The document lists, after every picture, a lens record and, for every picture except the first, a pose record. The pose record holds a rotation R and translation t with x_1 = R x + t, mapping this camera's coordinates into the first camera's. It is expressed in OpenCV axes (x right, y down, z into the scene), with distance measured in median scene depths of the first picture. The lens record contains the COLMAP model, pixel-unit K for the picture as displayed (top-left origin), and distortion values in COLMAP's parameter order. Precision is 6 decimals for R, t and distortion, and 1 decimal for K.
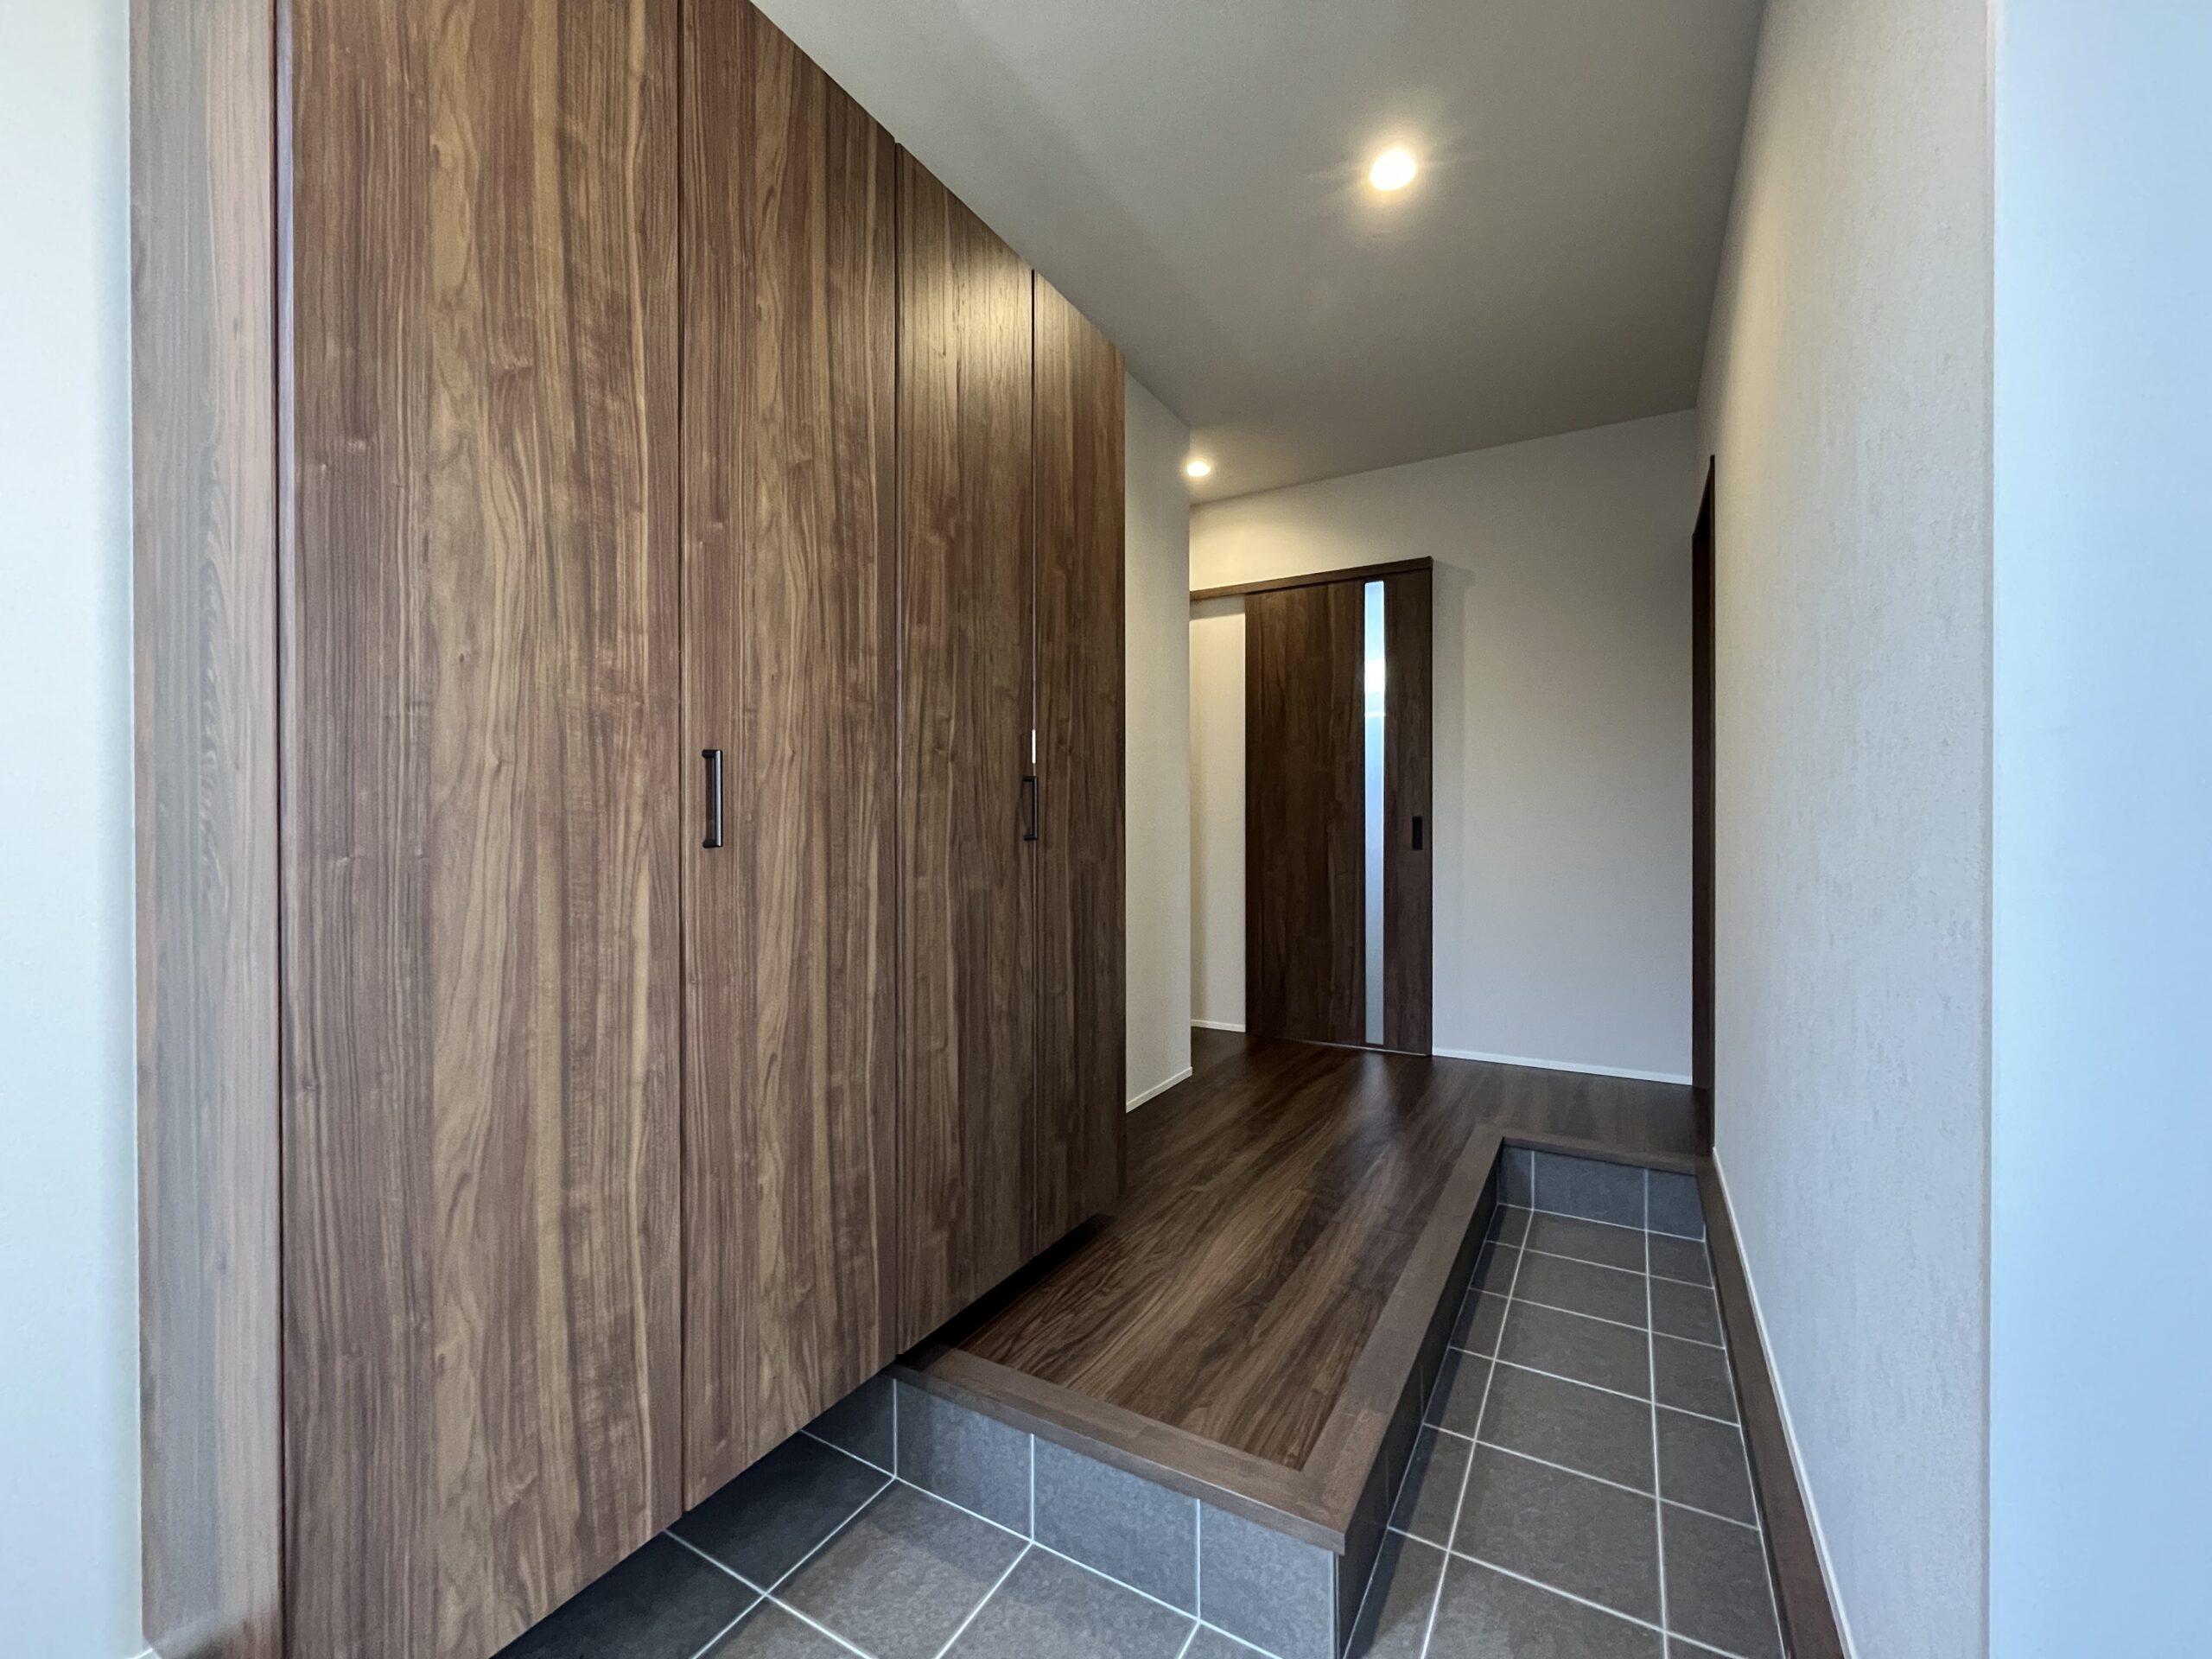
lens RADIAL K [[893.1, 0, 1110.9], [0, 893.1, 829.9], [0, 0, 1]] dist [-0.004331, 0.000677]
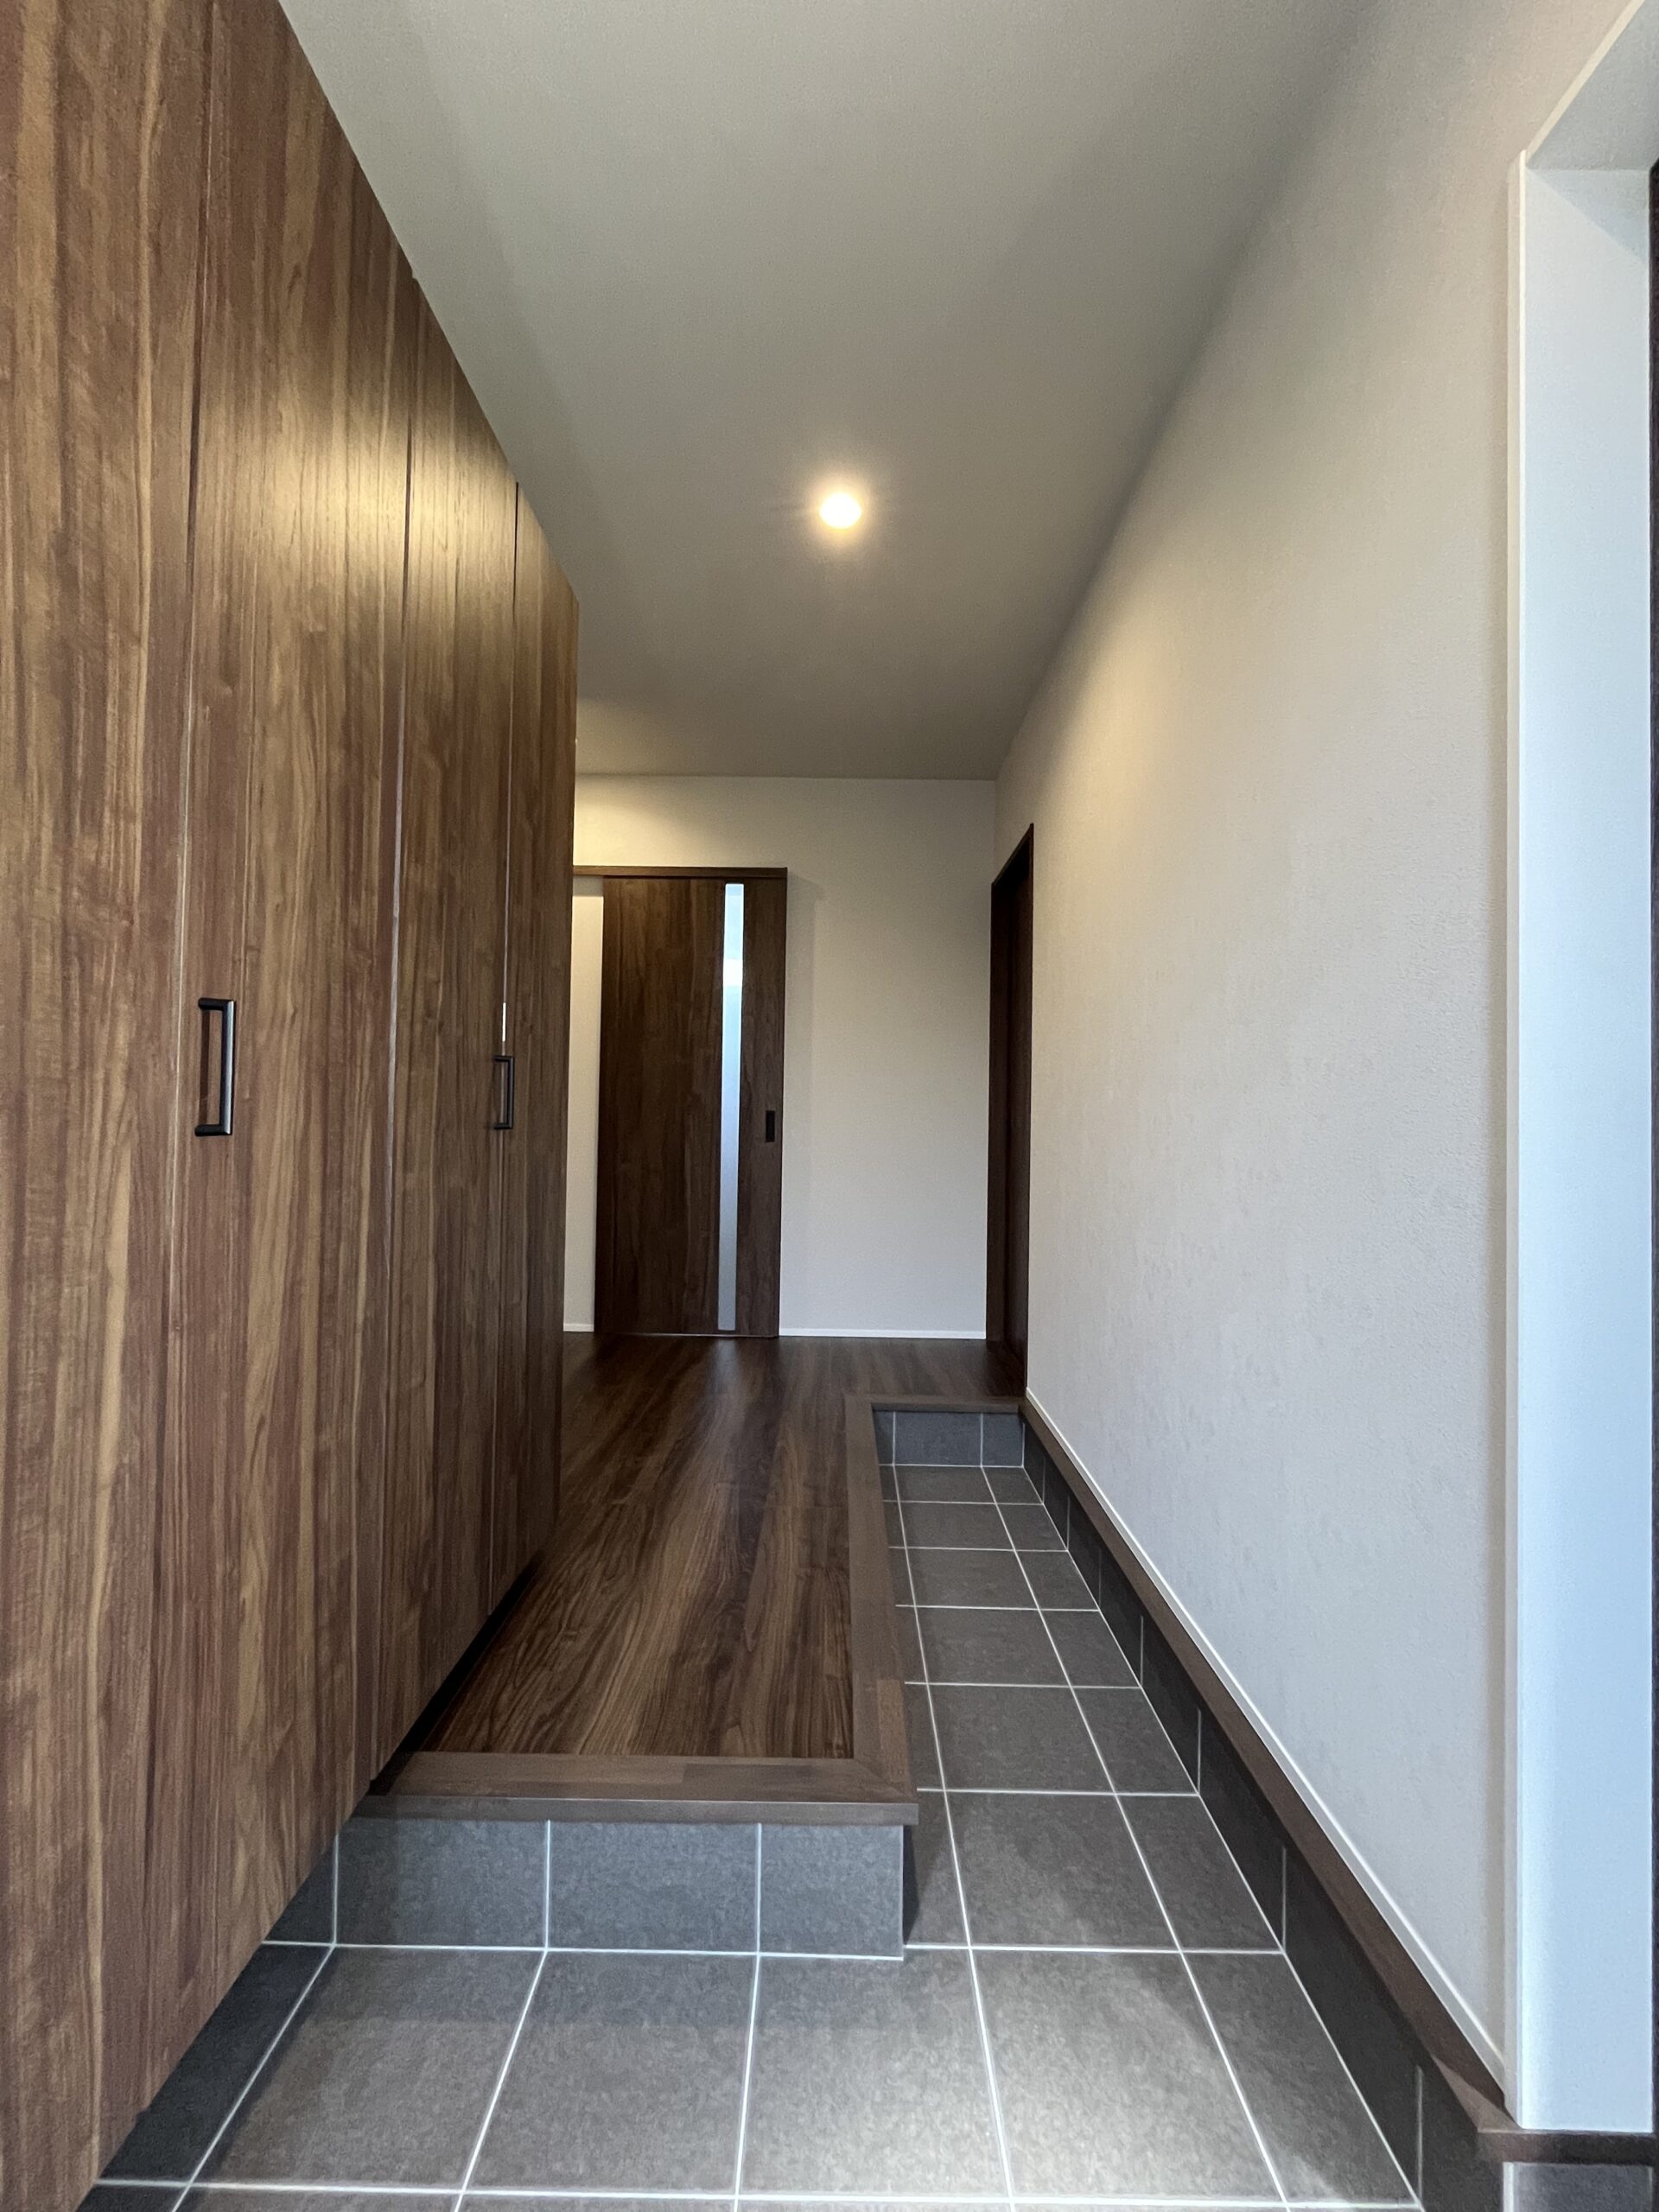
lens RADIAL K [[893.1, 0, 831.3], [0, 893.1, 1102.2], [0, 0, 1]] dist [-0.004331, 0.000677]
pose [[0.872421, 0.026090, 0.488058, -0.296258], [-0.015849, 0.999559, -0.025103, 0.002530], [-0.488498, 0.014165, 0.872450, 0.112221]]
